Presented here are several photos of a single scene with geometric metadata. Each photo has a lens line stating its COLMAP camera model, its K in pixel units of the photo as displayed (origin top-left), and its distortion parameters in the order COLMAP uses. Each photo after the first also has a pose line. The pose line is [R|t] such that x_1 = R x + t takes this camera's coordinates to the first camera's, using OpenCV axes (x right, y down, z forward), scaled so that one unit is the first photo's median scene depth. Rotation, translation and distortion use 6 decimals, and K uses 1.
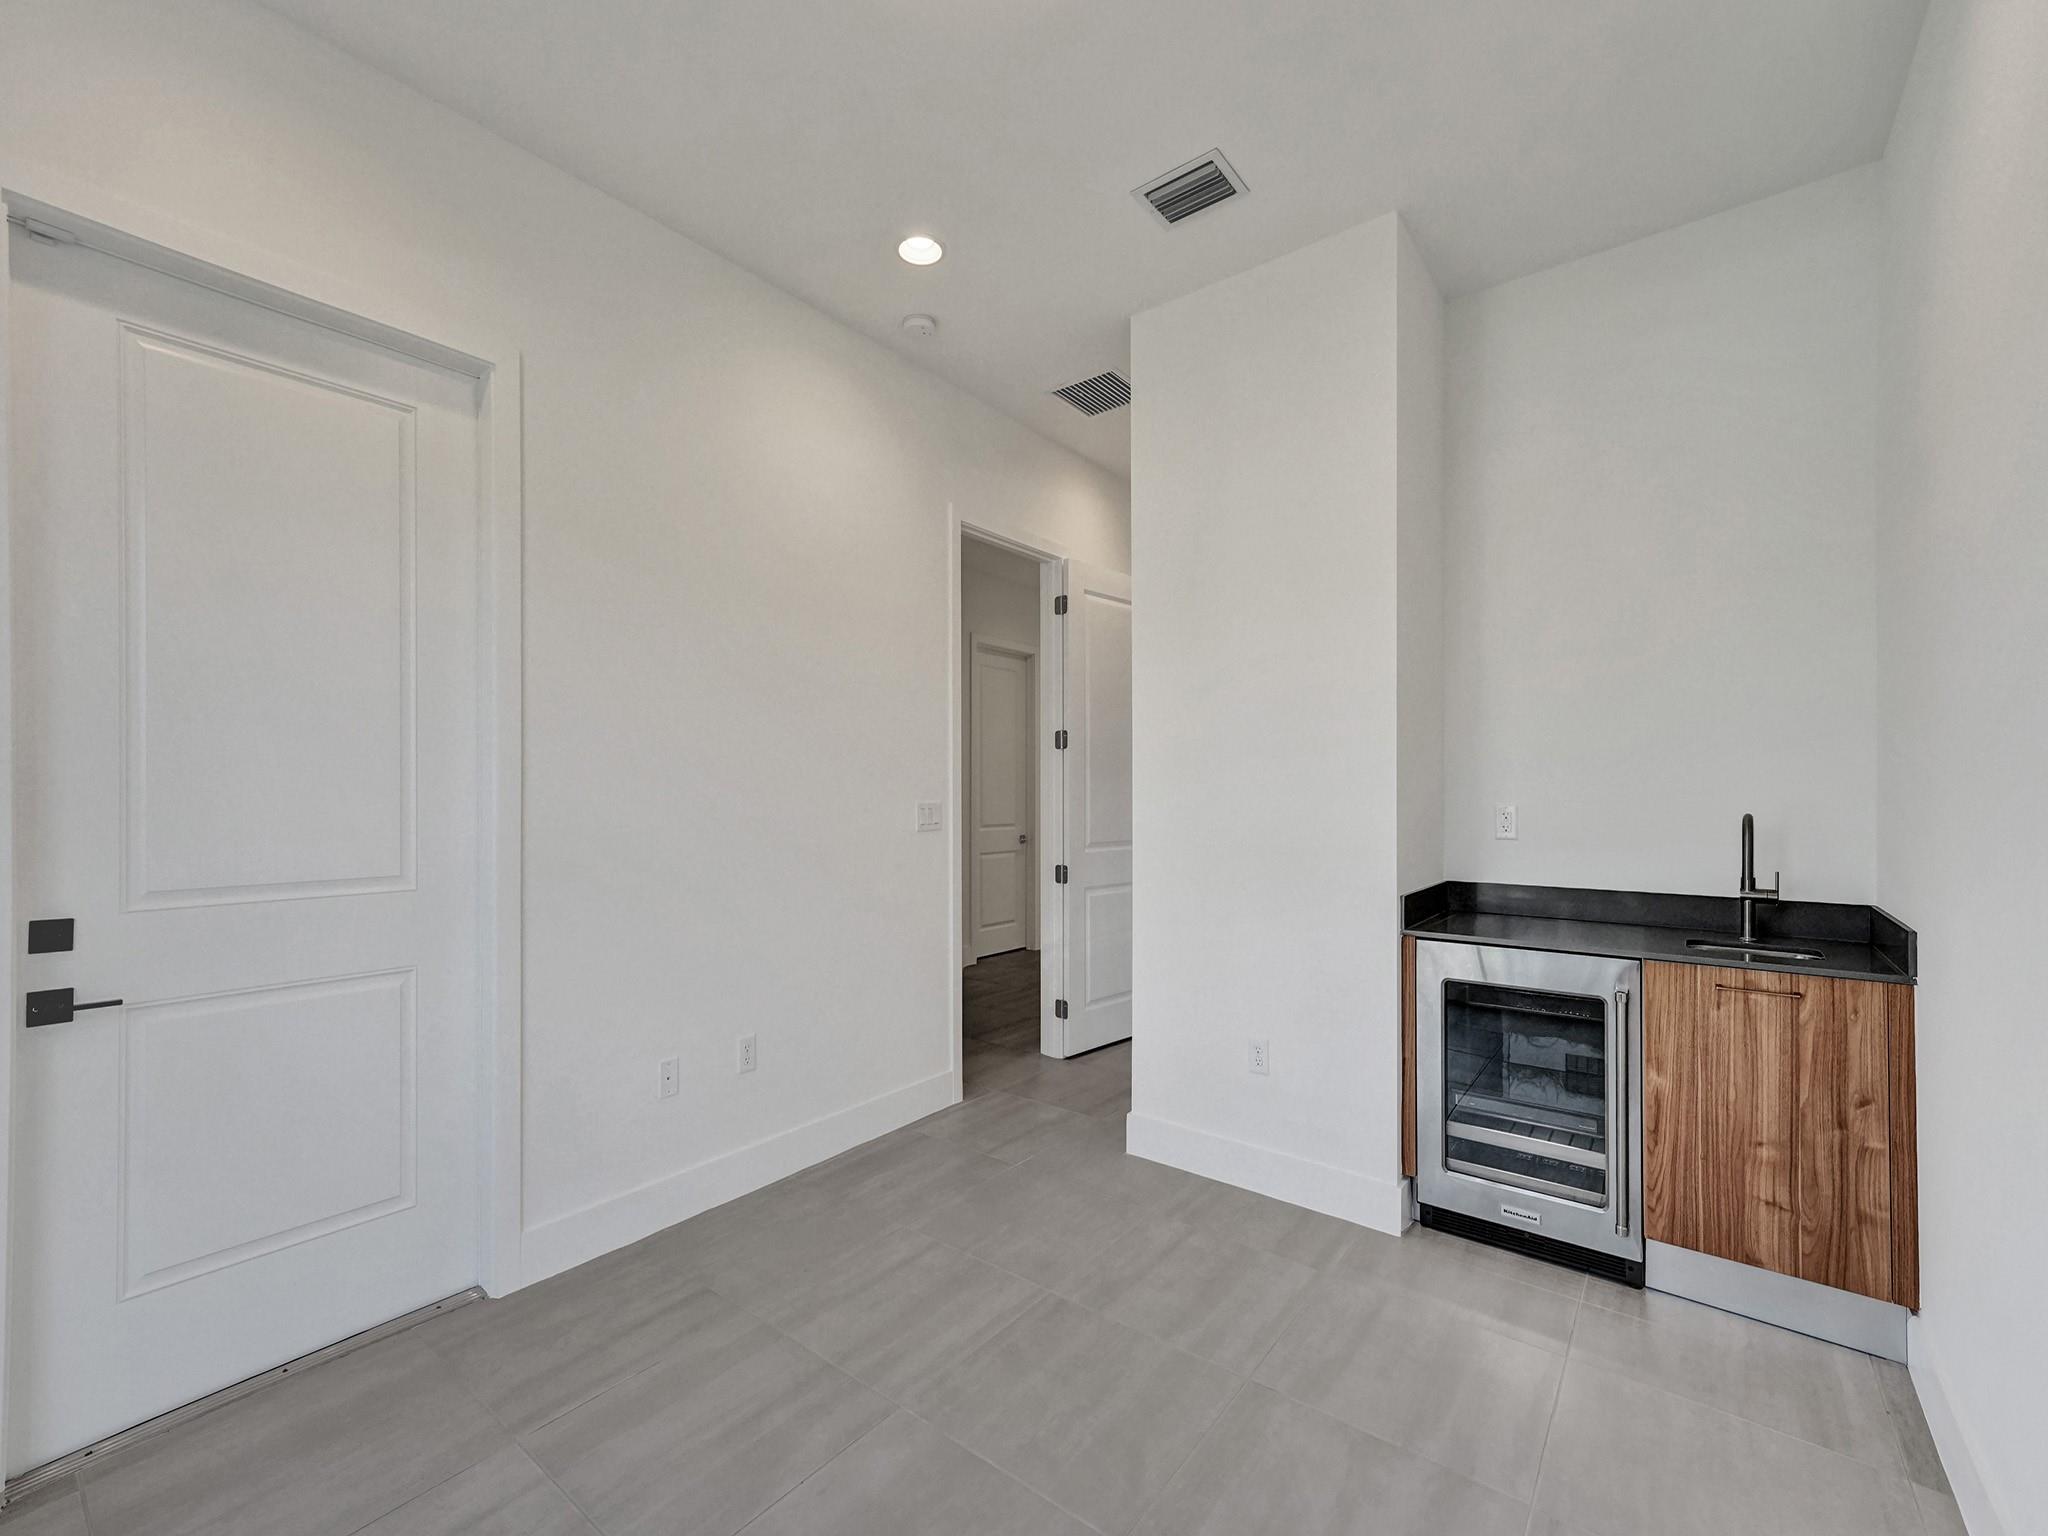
lens RADIAL K [[856.3, 0, 1006.3], [0, 856.3, 806.3], [0, 0, 1]] dist [-0.010457, 0.002917]
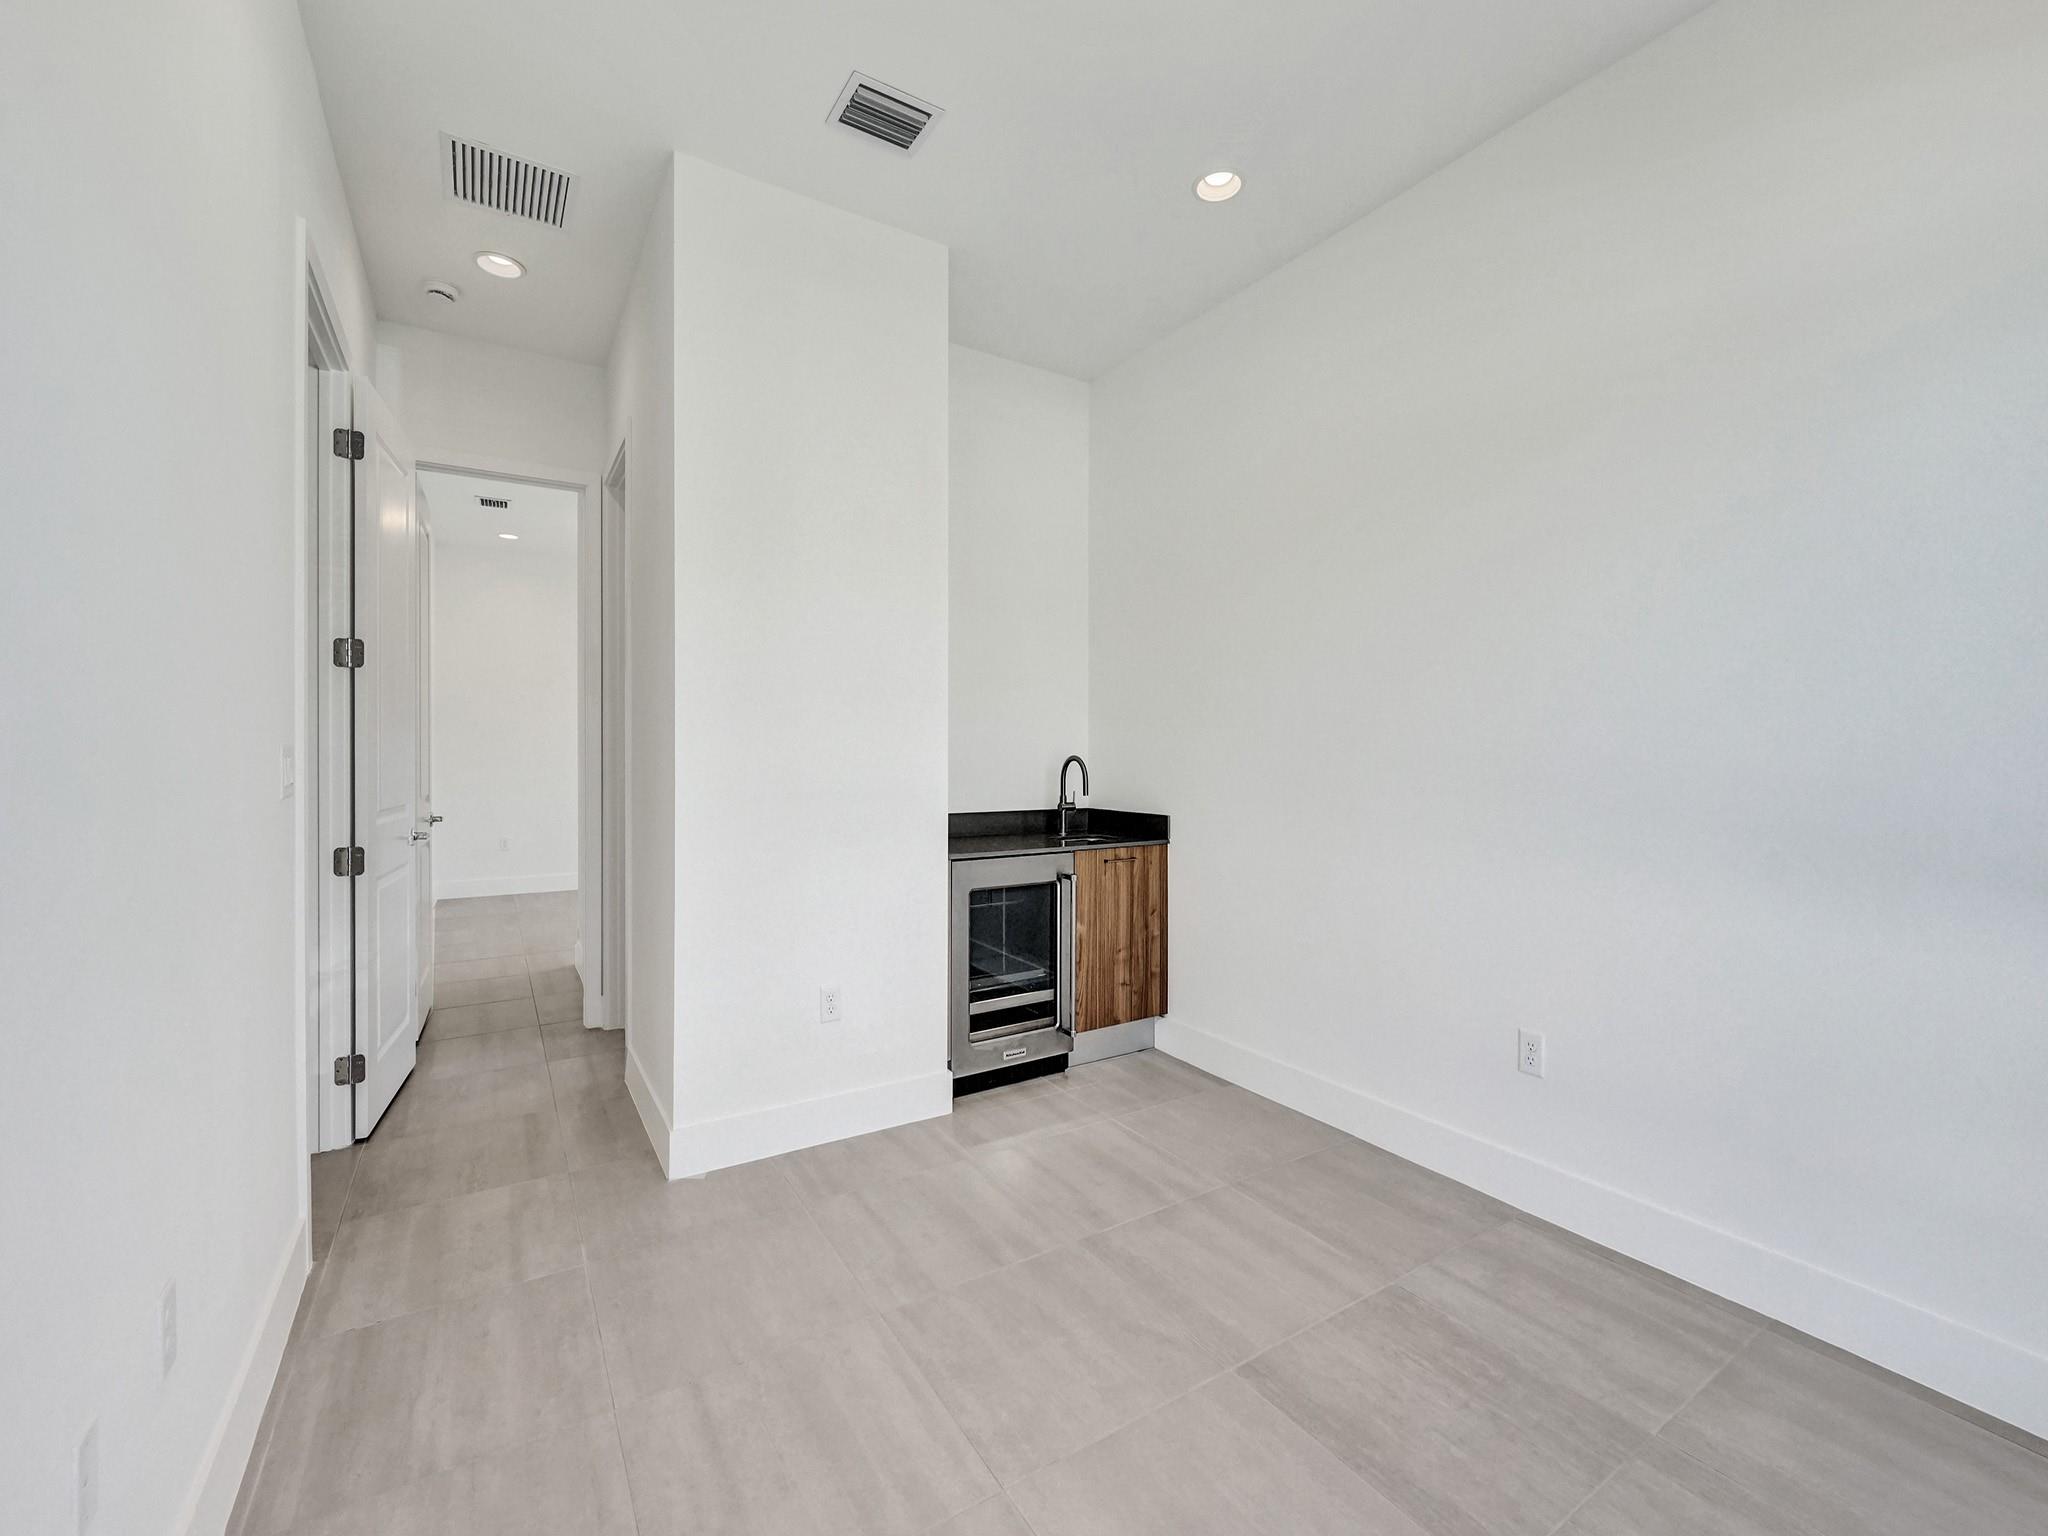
lens RADIAL K [[856.3, 0, 1007.4], [0, 856.3, 766.4], [0, 0, 1]] dist [-0.010457, 0.002917]
pose [[0.332540, -0.019568, 0.942886, -0.773642], [0.011627, 0.999794, 0.016649, 0.002016], [-0.943017, 0.005427, 0.332699, 0.642582]]
